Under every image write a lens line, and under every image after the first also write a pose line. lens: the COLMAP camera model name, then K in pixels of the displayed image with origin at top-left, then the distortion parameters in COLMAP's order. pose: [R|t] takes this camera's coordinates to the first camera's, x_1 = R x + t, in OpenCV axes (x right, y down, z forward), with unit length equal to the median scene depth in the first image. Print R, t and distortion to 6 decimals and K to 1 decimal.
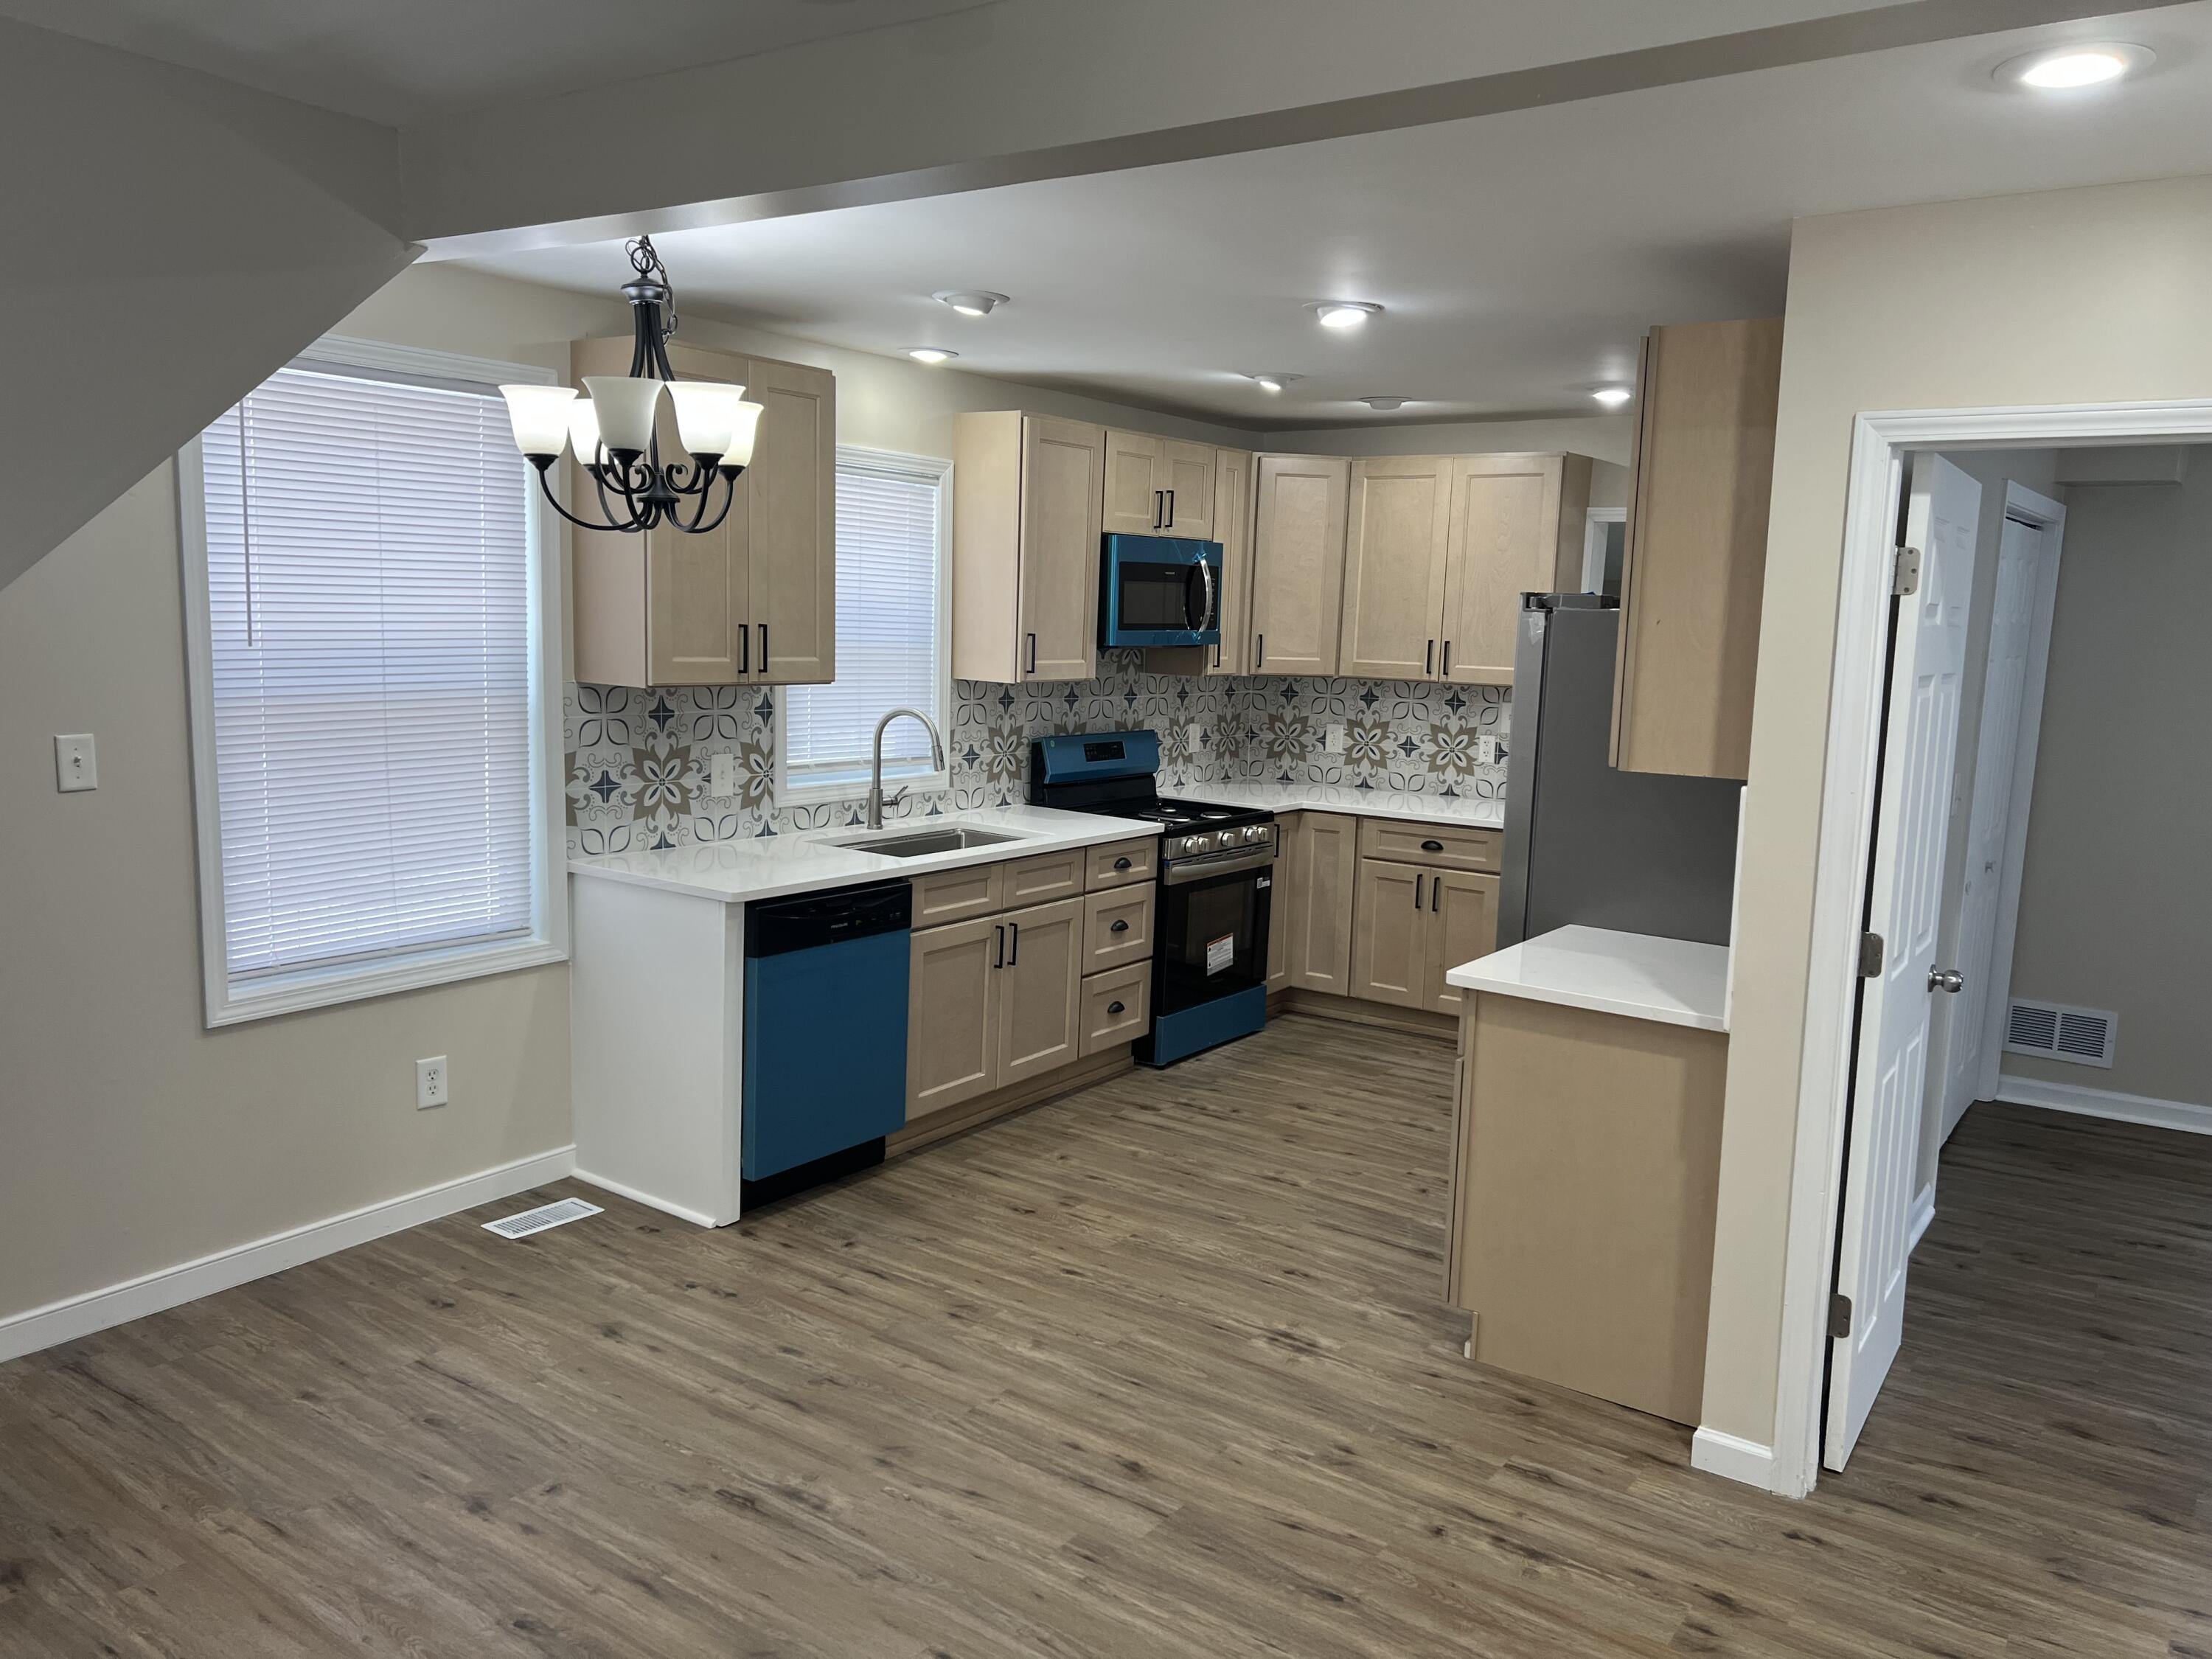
lens RADIAL K [[1661.4, 0, 1131.7], [0, 1661.4, 839.1], [0, 0, 1]] dist [0.061430, -0.075670]
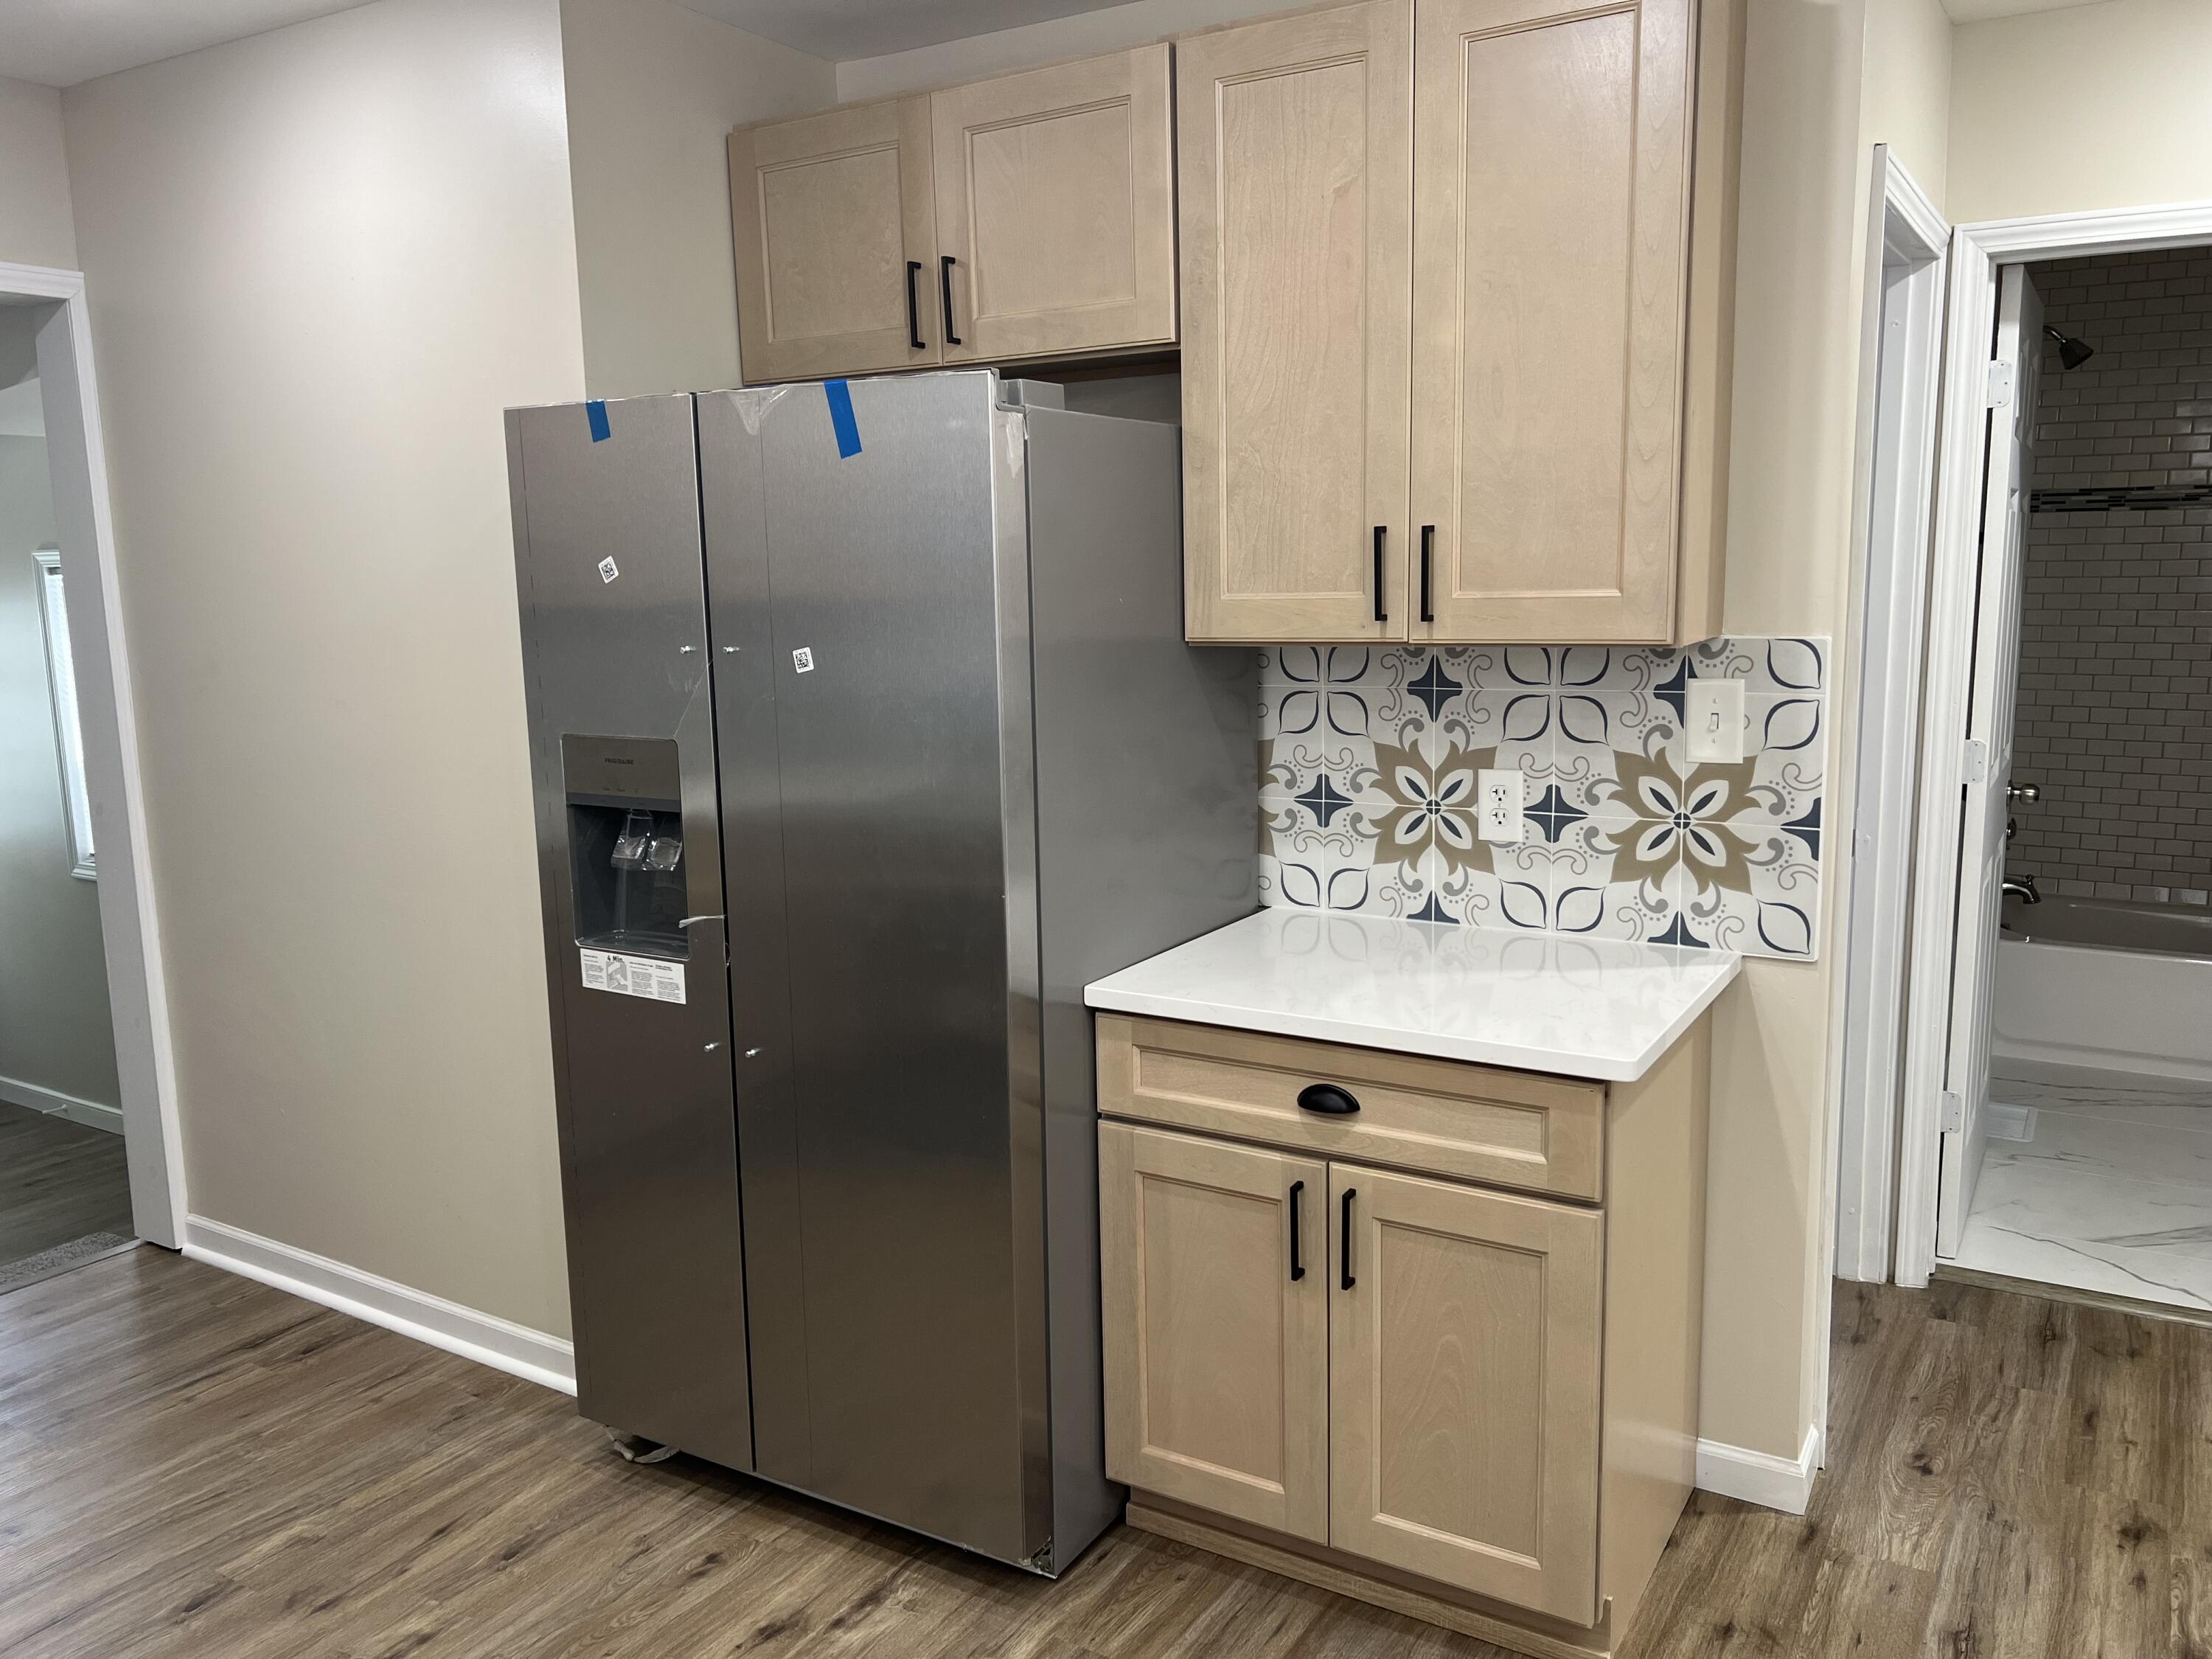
lens RADIAL K [[1661.4, 0, 1101.3], [0, 1661.4, 858.5], [0, 0, 1]] dist [0.061430, -0.075670]
pose [[-0.056518, -0.210053, 0.976055, -0.229231], [0.158994, 0.963248, 0.216503, -0.093388], [-0.985660, 0.167424, -0.021044, 0.852557]]
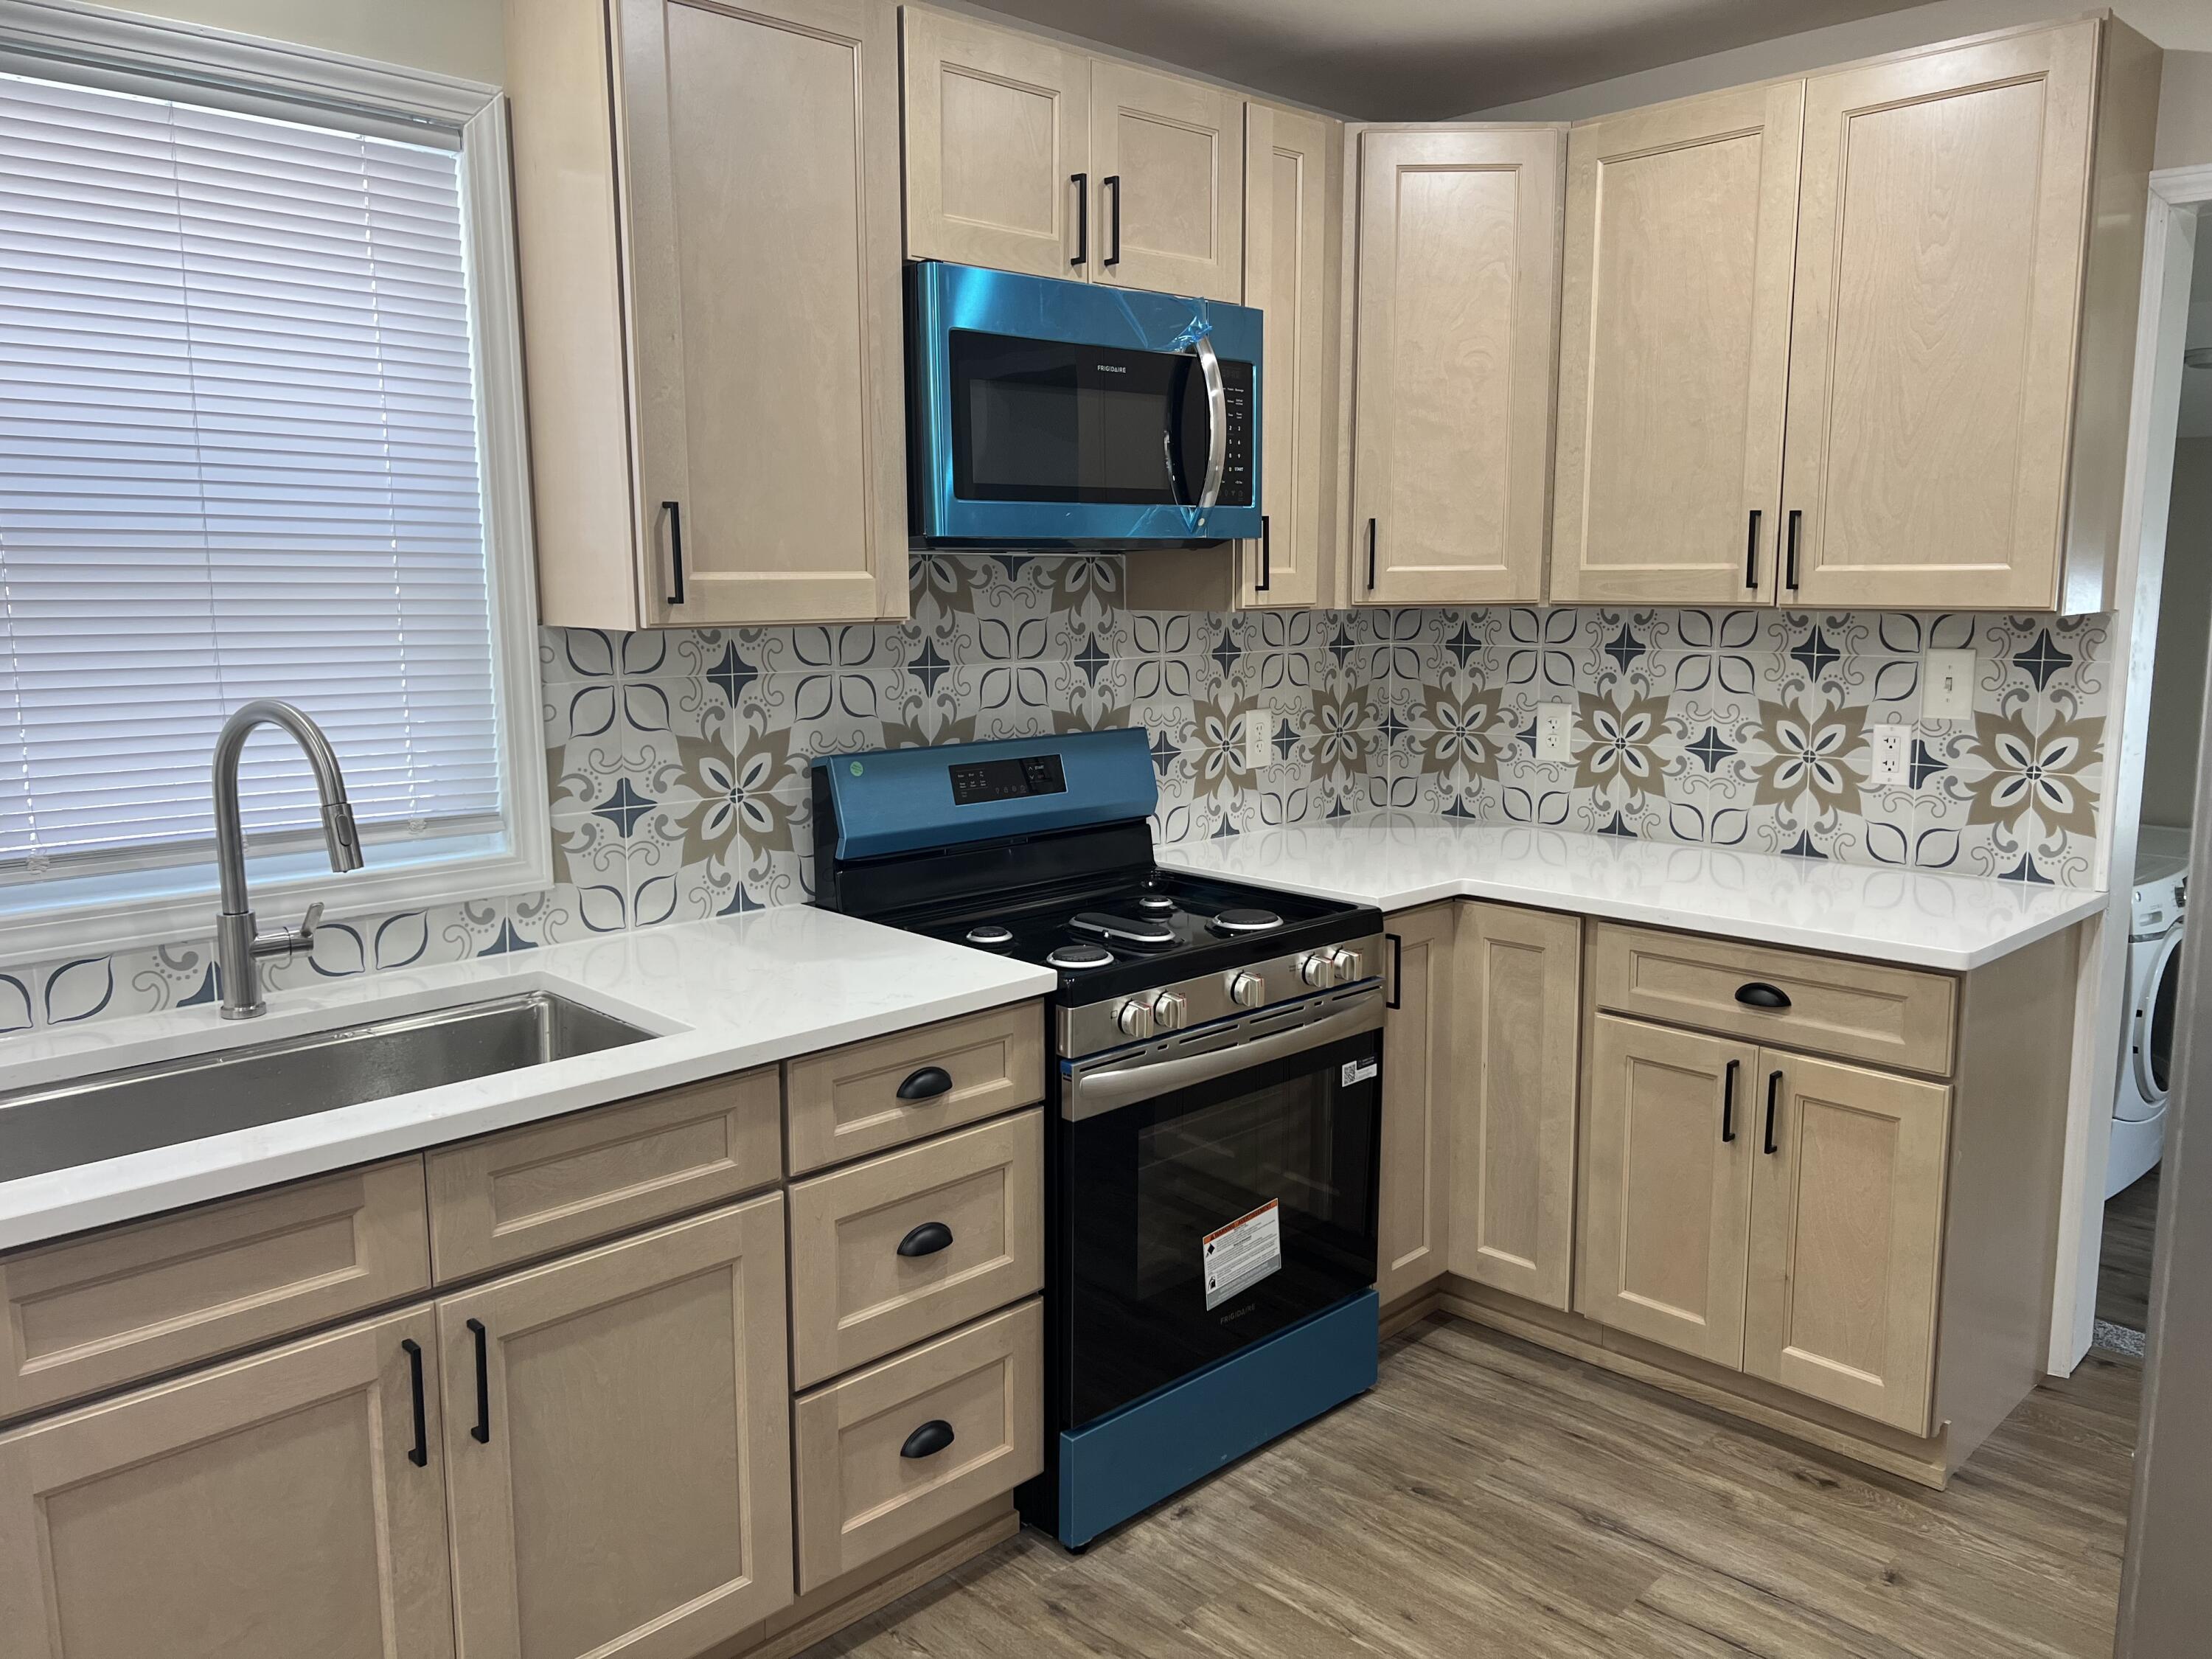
lens RADIAL K [[1661.4, 0, 1128.3], [0, 1661.4, 821.7], [0, 0, 1]] dist [0.061430, -0.075670]
pose [[0.981365, -0.008872, -0.191950, 0.132109], [0.010391, 0.999922, 0.006905, -0.055576], [0.191874, -0.008771, 0.981380, 0.697570]]
